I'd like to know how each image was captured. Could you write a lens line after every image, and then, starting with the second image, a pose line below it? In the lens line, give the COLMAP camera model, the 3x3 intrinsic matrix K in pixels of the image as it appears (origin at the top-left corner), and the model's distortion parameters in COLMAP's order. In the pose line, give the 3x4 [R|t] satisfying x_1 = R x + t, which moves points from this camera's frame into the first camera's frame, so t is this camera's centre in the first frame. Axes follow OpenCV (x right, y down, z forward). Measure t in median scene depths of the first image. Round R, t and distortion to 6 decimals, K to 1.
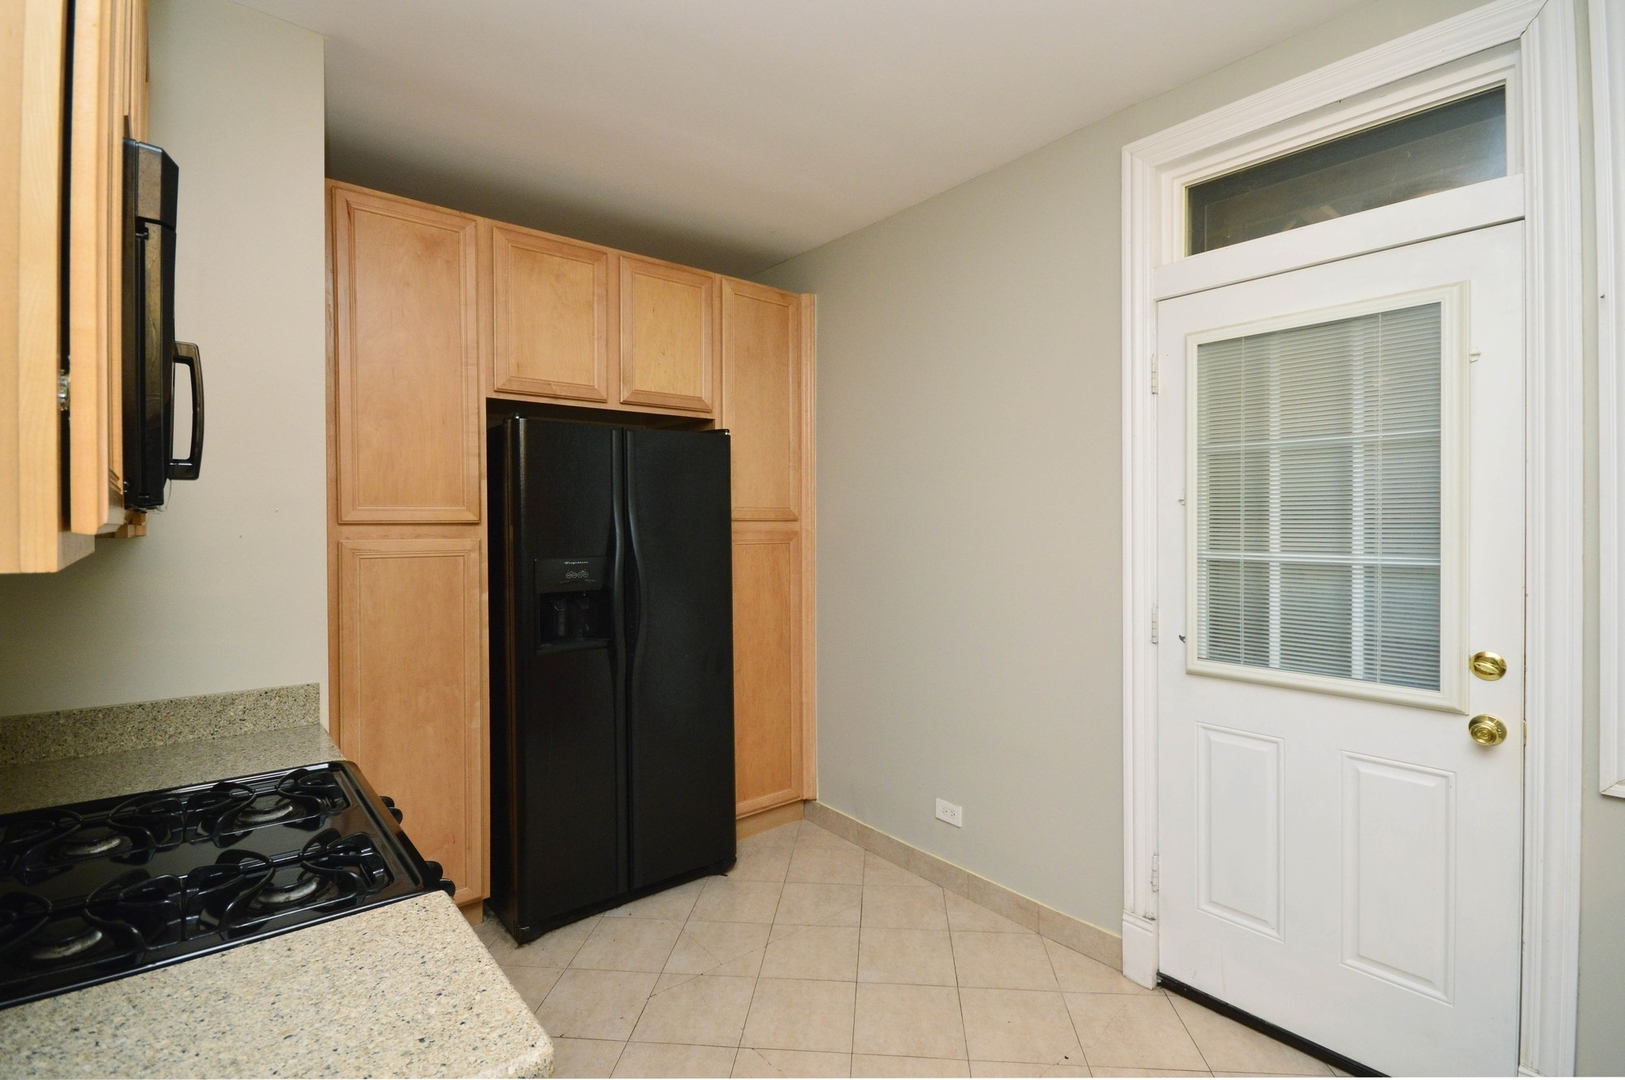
lens RADIAL K [[757.5, 0, 819.6], [0, 757.5, 530.3], [0, 0, 1]] dist [0.005110, 0.000636]
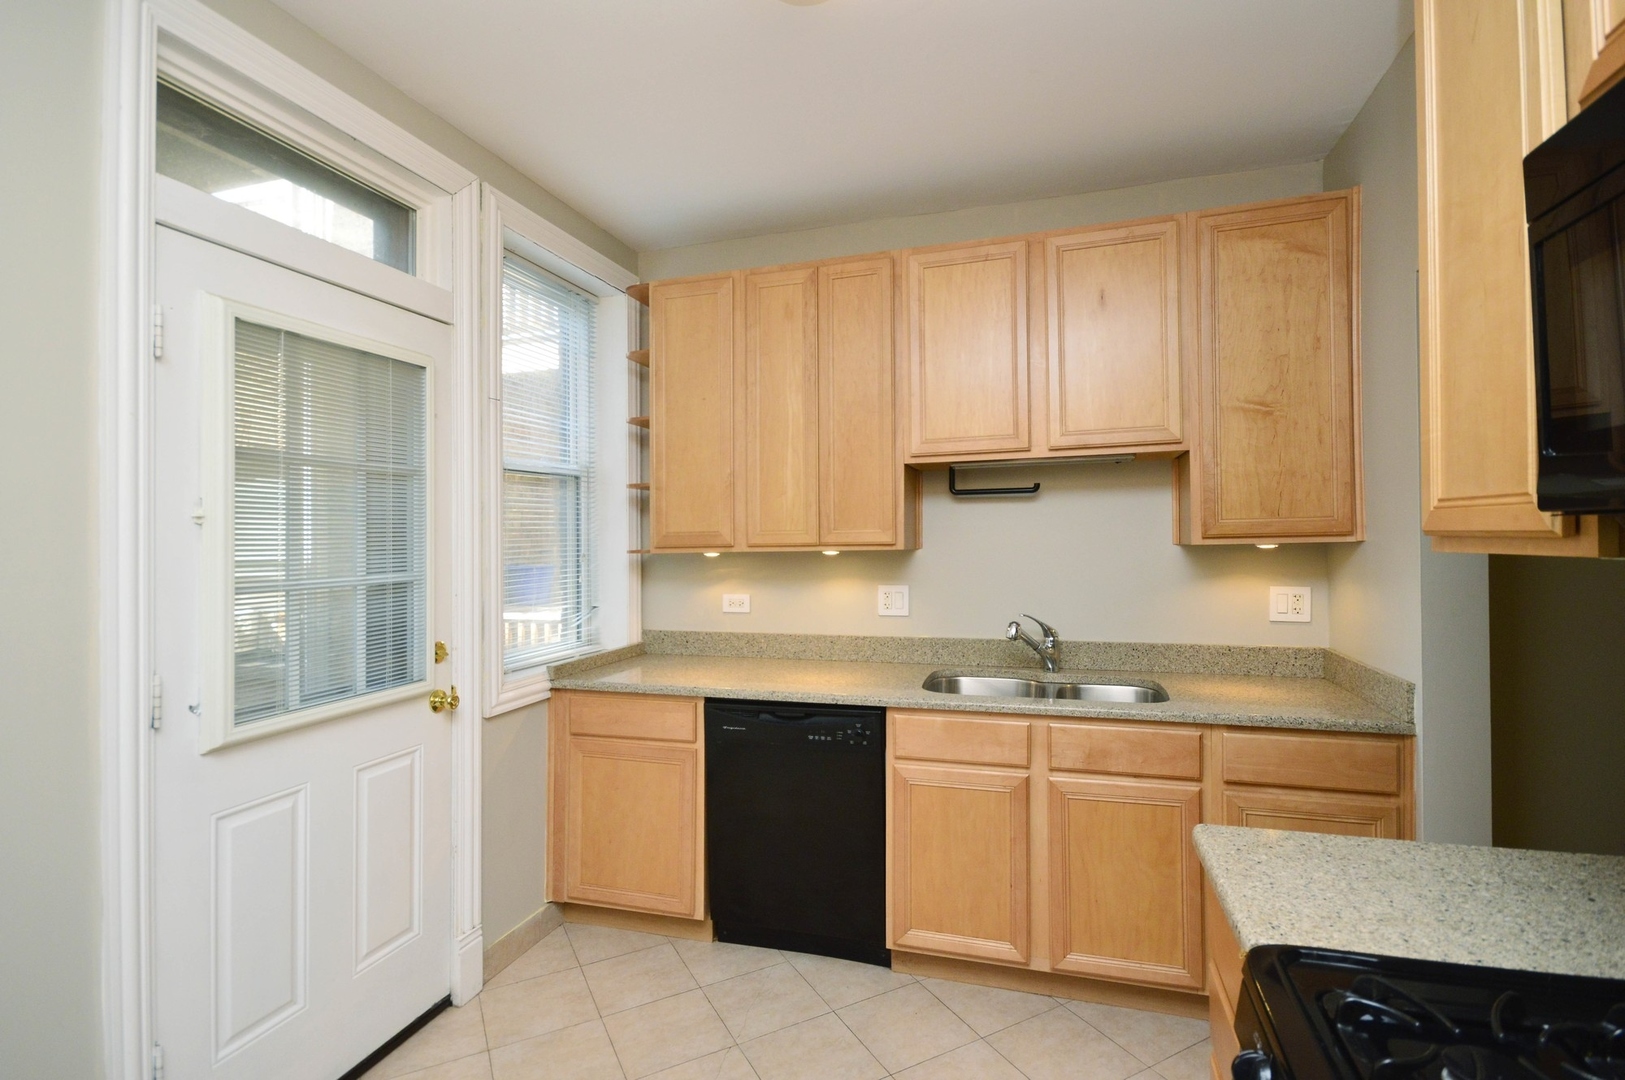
lens RADIAL K [[781.1, 0, 816.9], [0, 781.1, 526.8], [0, 0, 1]] dist [0.012259, 0.000107]
pose [[-0.545527, 0.019811, 0.837859, -0.590837], [0.023402, 0.999691, -0.008401, -0.011027], [-0.837767, 0.015025, -0.545822, 1.135938]]
